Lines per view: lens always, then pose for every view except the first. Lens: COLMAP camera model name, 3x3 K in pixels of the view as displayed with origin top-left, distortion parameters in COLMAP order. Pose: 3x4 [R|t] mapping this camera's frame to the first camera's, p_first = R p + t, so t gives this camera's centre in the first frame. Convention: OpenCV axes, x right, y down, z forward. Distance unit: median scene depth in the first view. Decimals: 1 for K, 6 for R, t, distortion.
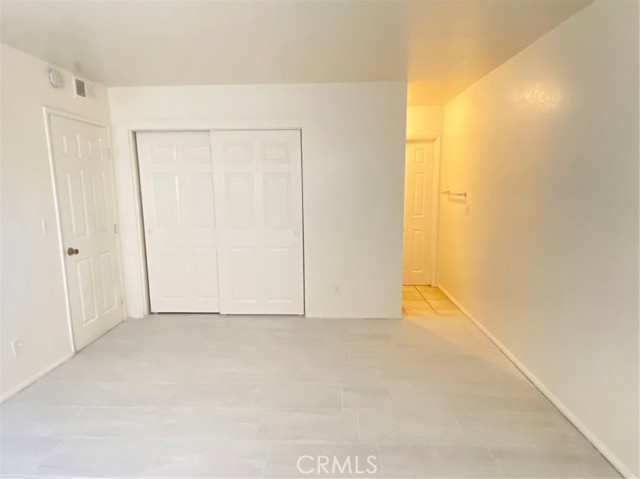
lens RADIAL K [[362.8, 0, 320.0], [0, 362.8, 239.5], [0, 0, 1]] dist [0.078069, -0.079917]
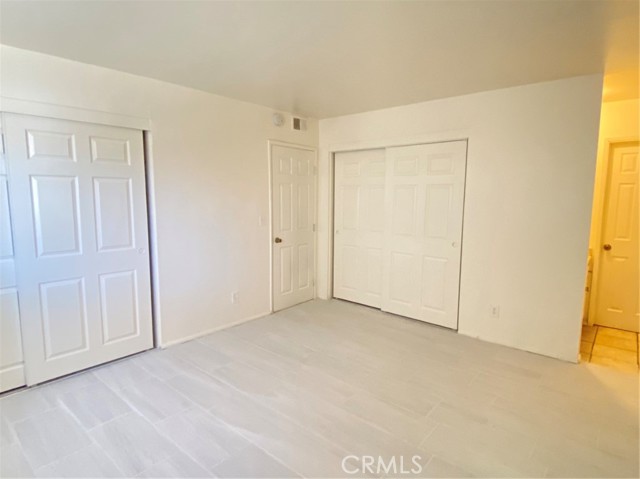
lens RADIAL K [[362.8, 0, 320.0], [0, 362.8, 239.5], [0, 0, 1]] dist [0.078069, -0.079917]
pose [[0.786643, 0.092557, -0.610430, 0.263494], [-0.108391, 0.994047, 0.011043, -0.003150], [0.607819, 0.057479, 0.791993, -0.006769]]
